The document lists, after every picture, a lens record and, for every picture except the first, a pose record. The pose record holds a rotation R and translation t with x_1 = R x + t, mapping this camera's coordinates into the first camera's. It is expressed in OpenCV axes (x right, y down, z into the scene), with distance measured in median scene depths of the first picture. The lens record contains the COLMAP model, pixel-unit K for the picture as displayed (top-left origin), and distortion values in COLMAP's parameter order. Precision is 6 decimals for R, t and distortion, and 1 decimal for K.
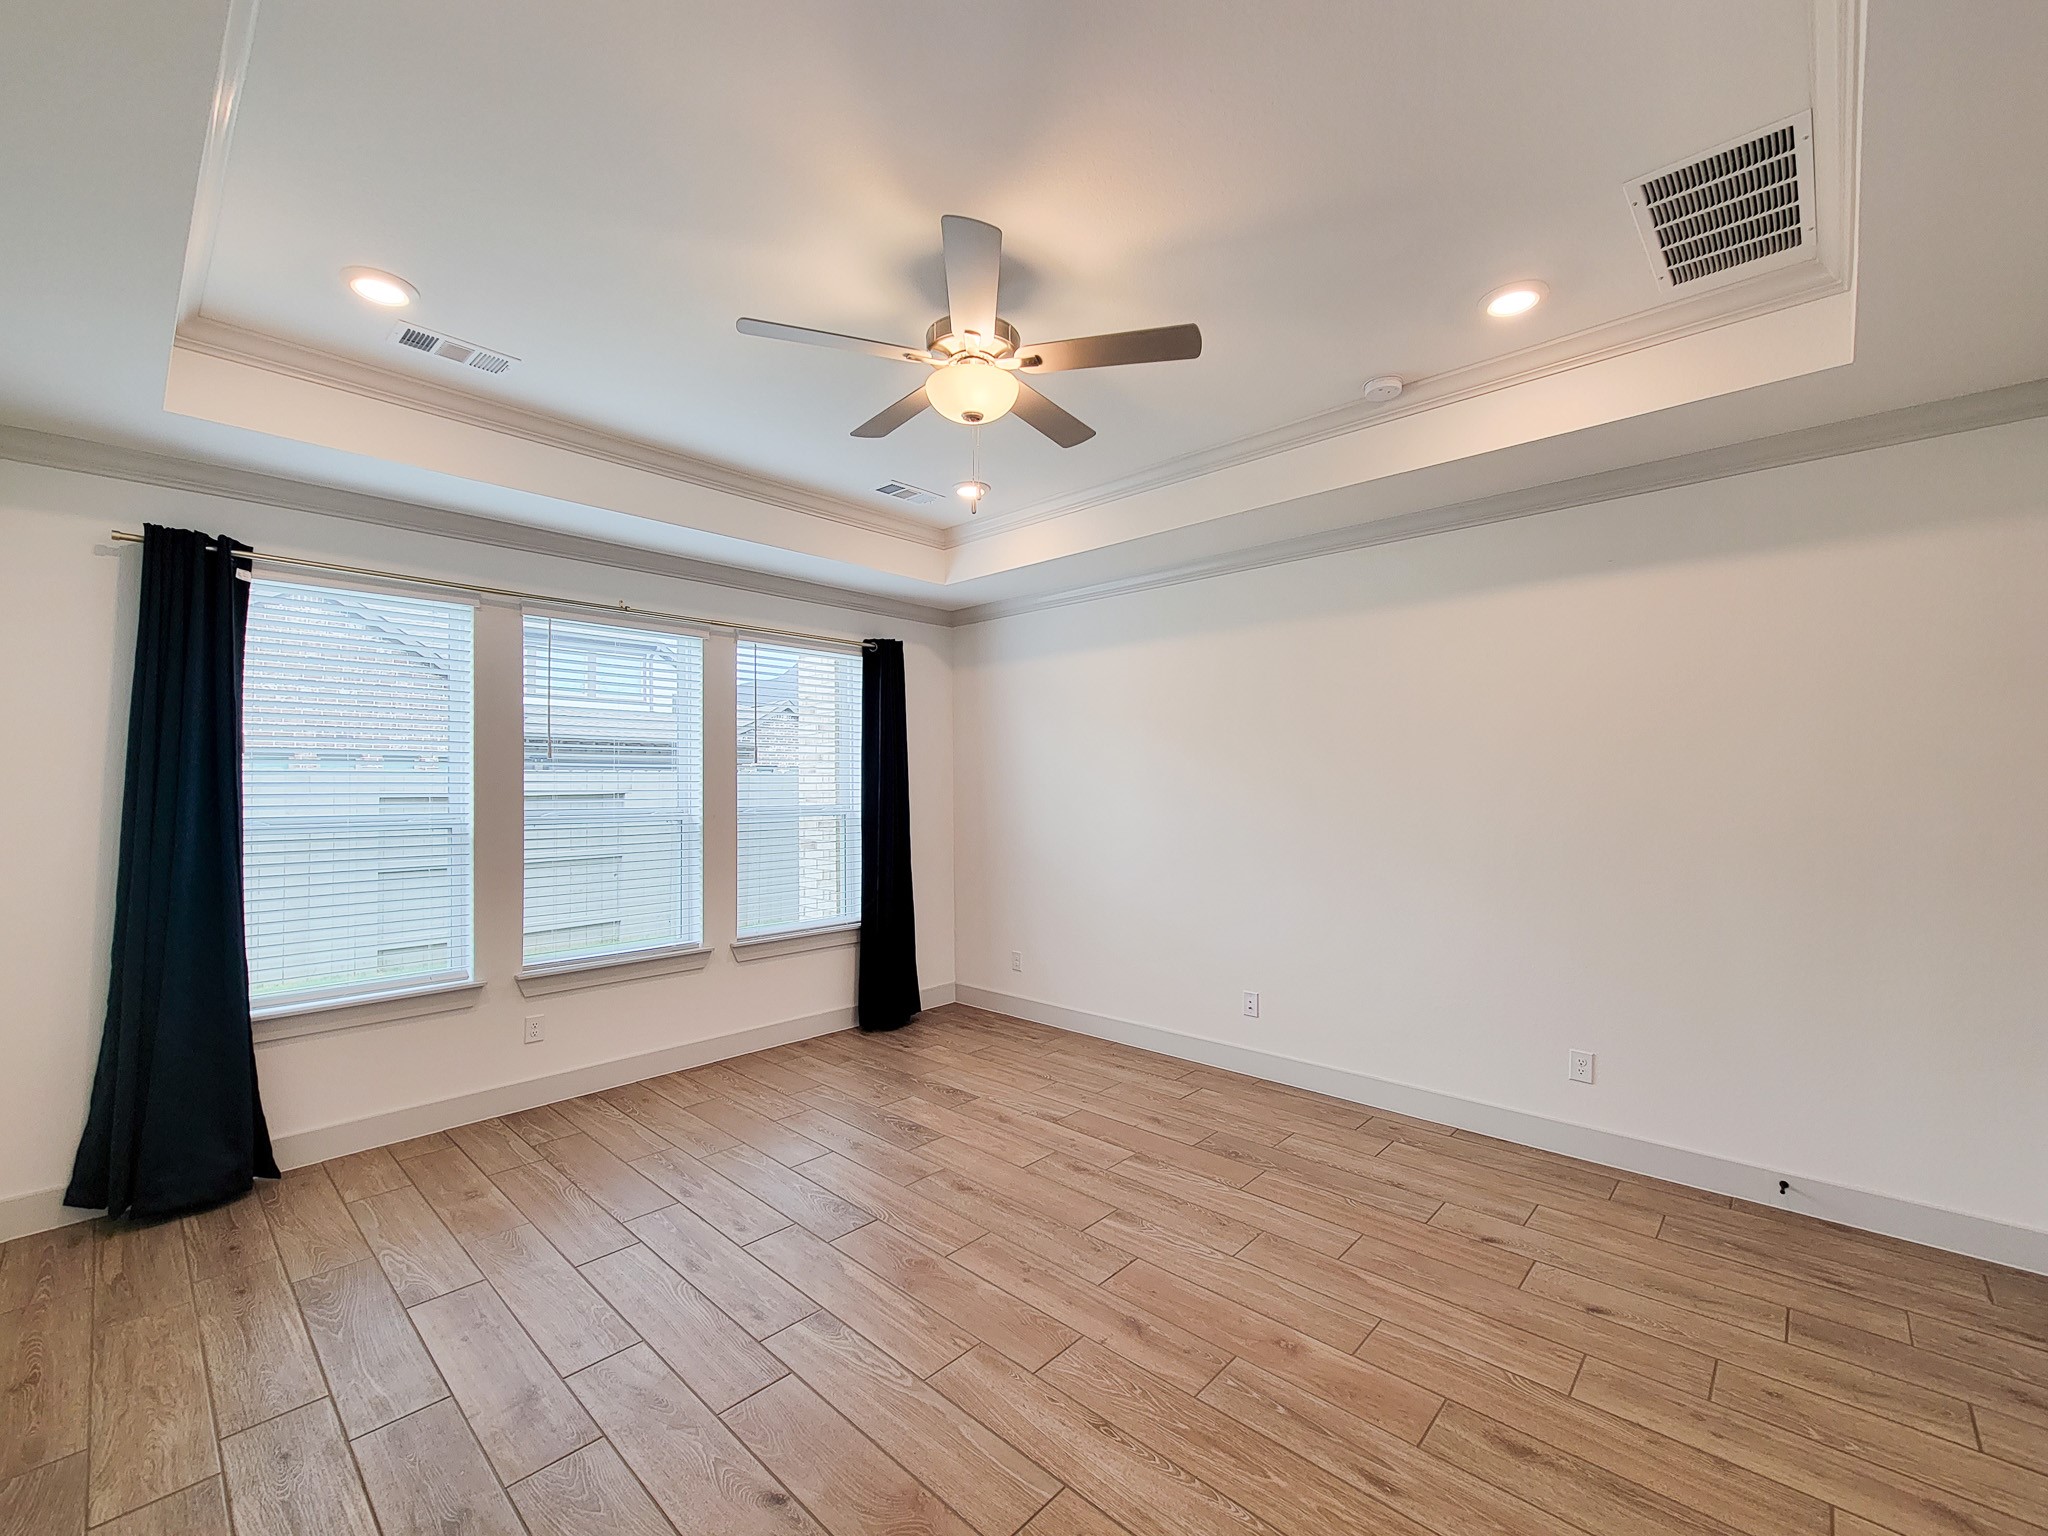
lens RADIAL K [[852.1, 0, 1044.6], [0, 852.1, 769.9], [0, 0, 1]] dist [0.003868, -0.001348]
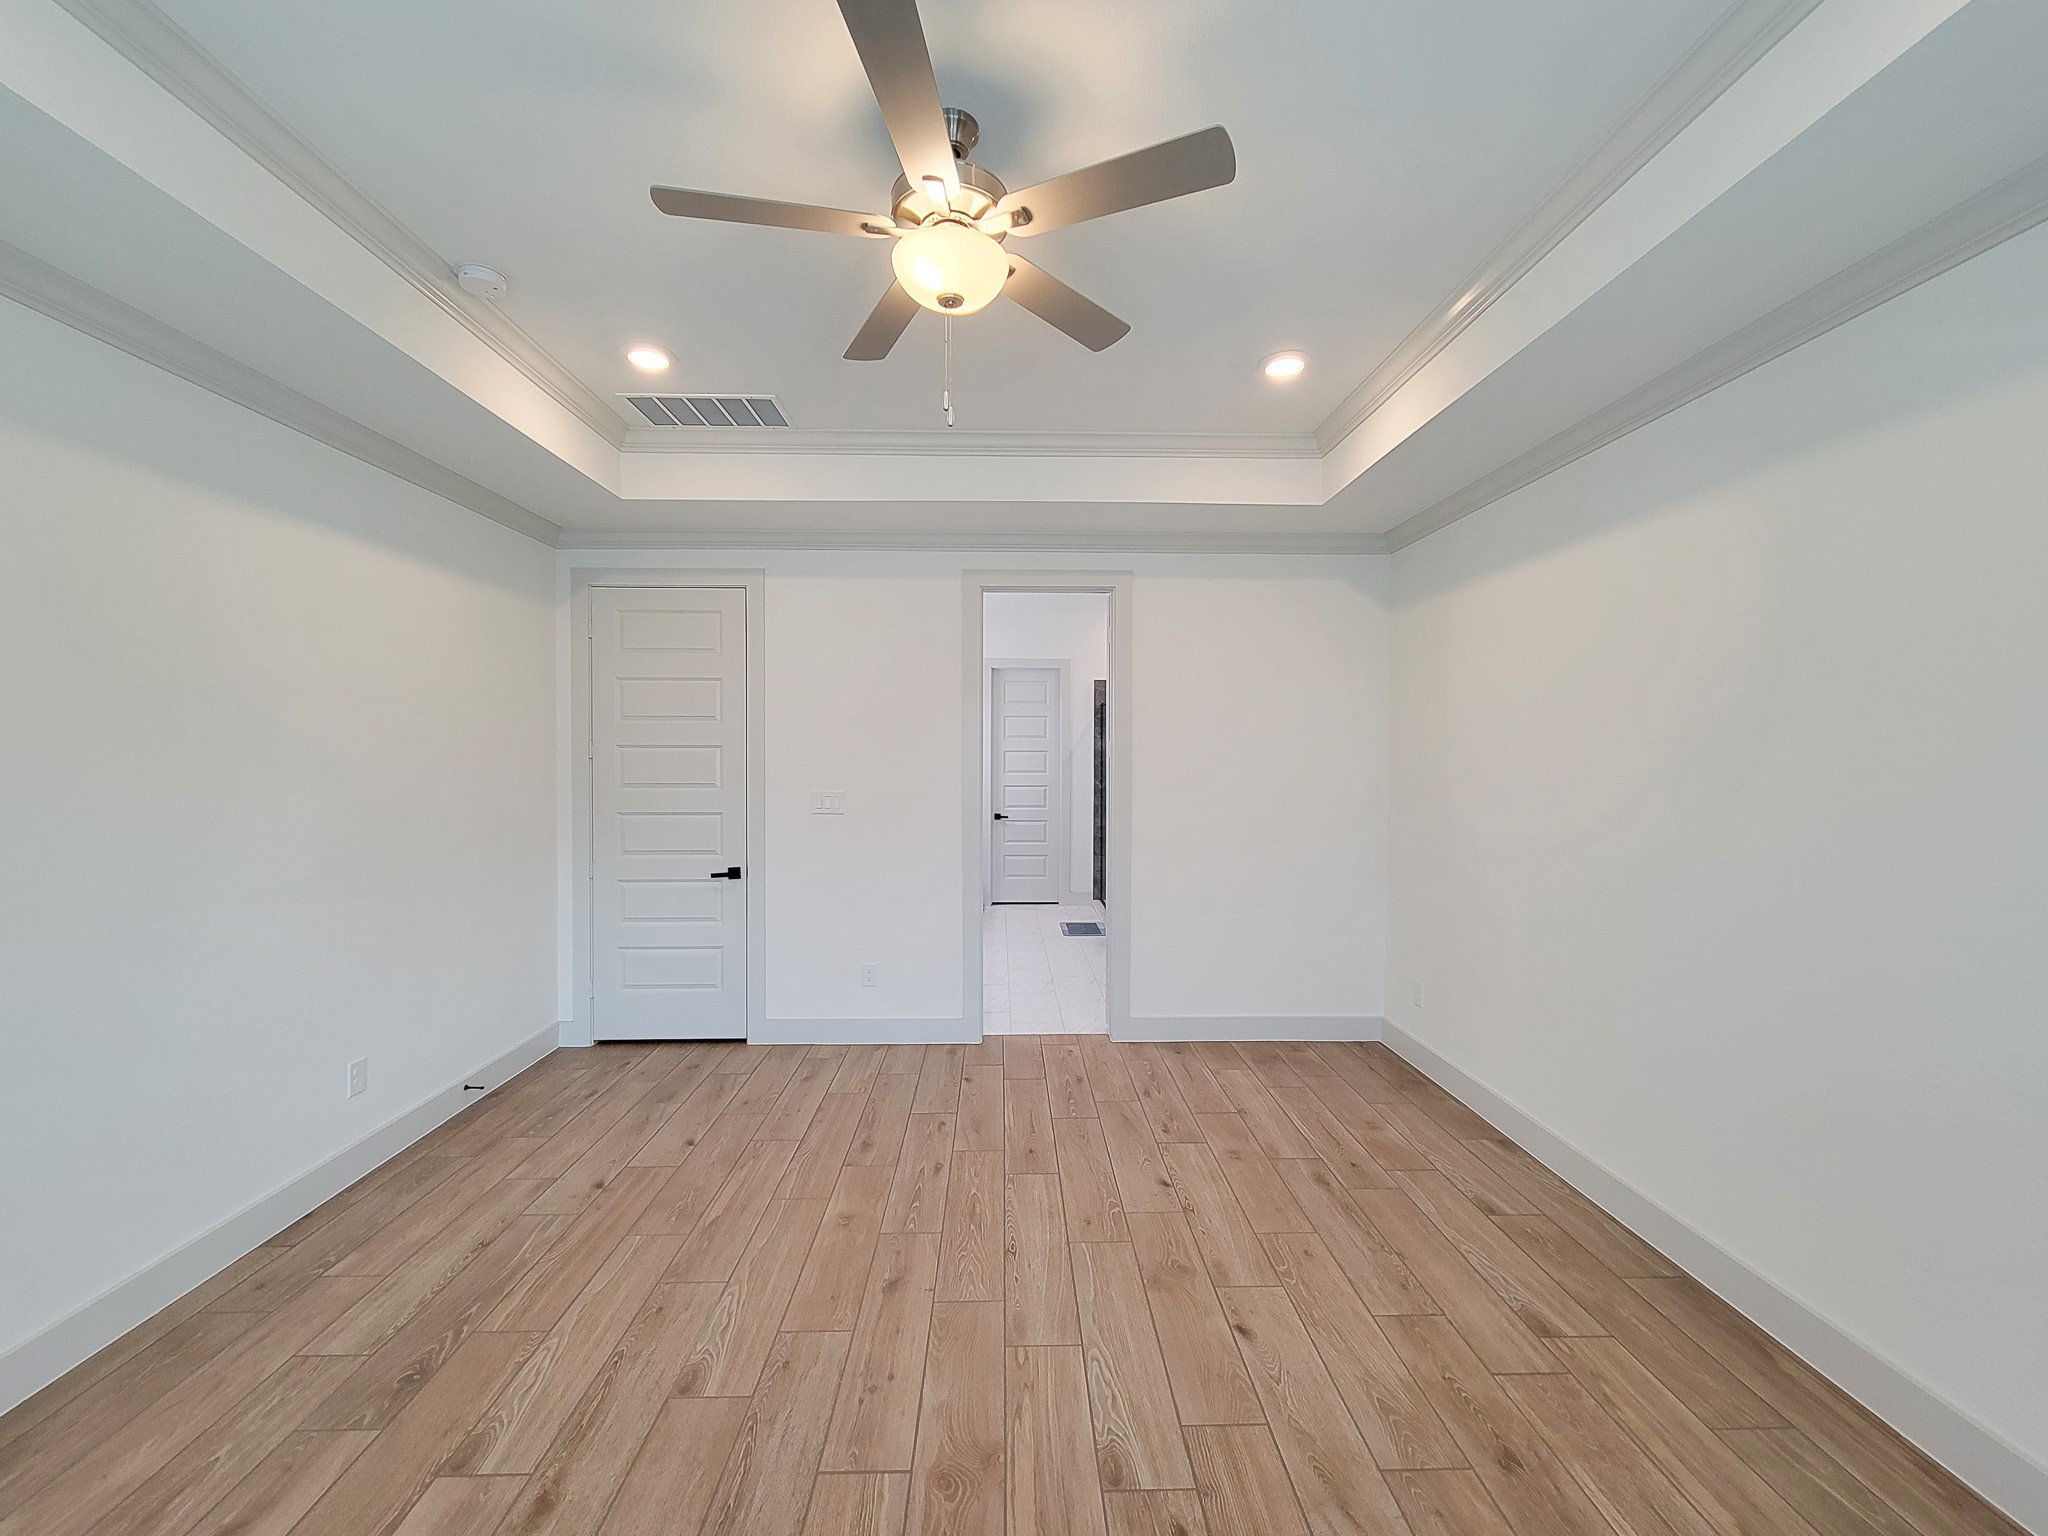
lens RADIAL K [[852.1, 0, 1044.1], [0, 852.1, 769.8], [0, 0, 1]] dist [0.003868, -0.001348]
pose [[-0.707049, -0.007202, 0.707128, -0.709428], [-0.009750, 0.999952, 0.000435, 0.014157], [-0.707098, -0.006587, -0.707085, 1.500651]]
